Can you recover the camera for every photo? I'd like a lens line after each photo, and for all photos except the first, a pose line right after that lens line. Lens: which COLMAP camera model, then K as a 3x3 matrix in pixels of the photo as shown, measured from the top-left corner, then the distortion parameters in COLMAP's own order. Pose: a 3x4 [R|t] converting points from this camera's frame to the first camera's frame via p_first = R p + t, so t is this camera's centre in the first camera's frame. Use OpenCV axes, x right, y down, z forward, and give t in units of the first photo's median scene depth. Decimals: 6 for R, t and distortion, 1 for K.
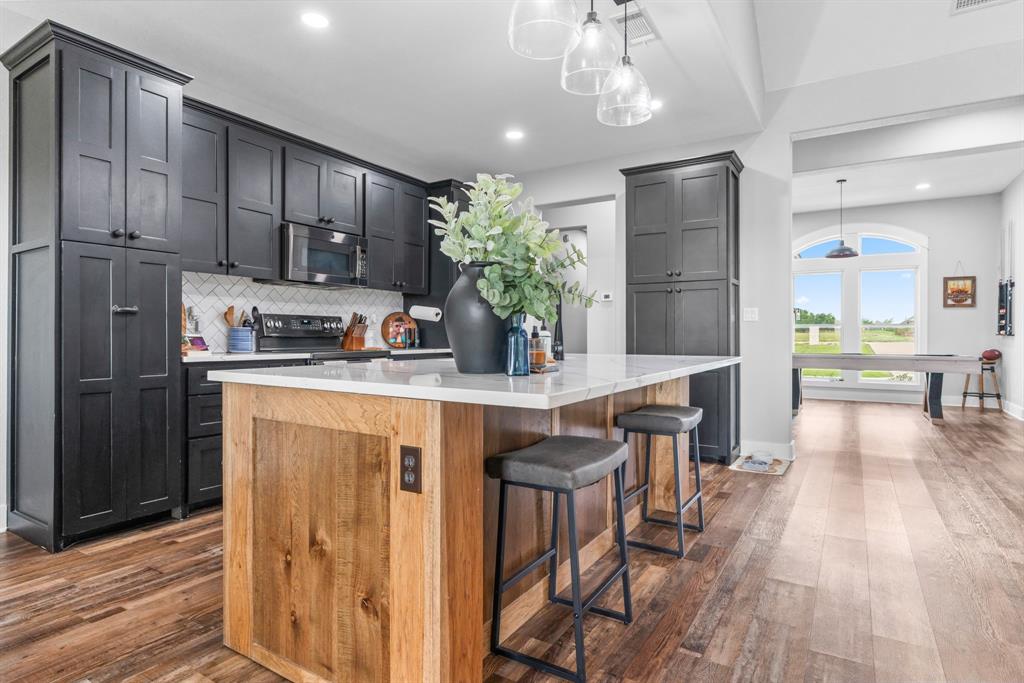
lens RADIAL K [[546.7, 0, 513.0], [0, 546.7, 339.8], [0, 0, 1]] dist [-0.001739, 0.000806]
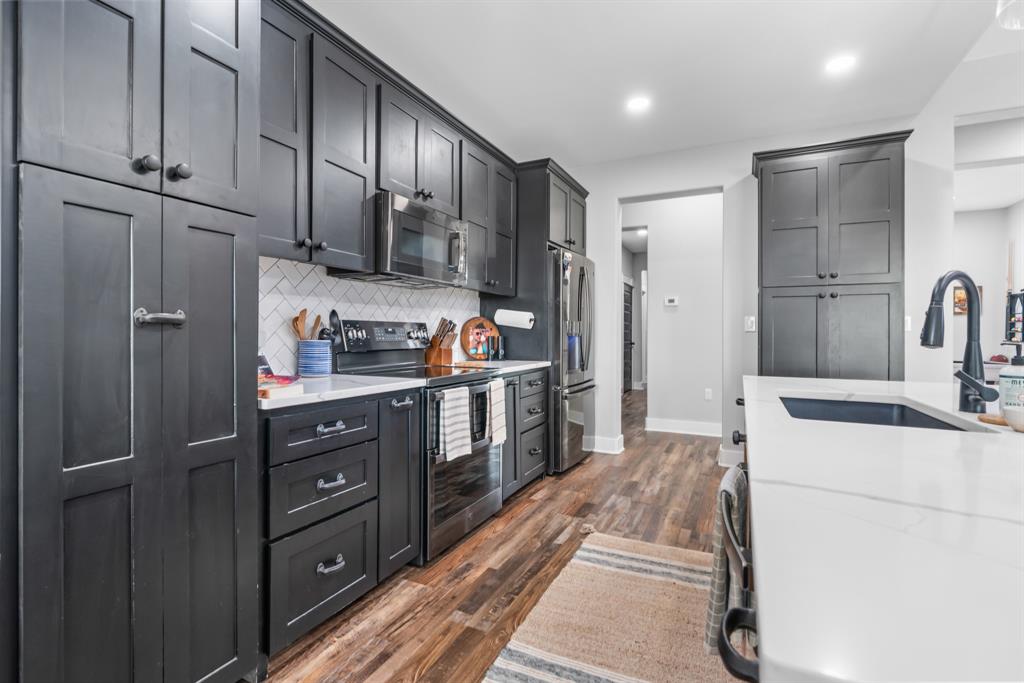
lens RADIAL K [[465.0, 0, 511.0], [0, 465.0, 337.3], [0, 0, 1]] dist [-0.000341, -0.000564]
pose [[0.995576, 0.003832, 0.093879, -0.288739], [-0.003892, 0.999992, 0.000464, -0.025669], [-0.093877, -0.000828, 0.995583, 0.365557]]
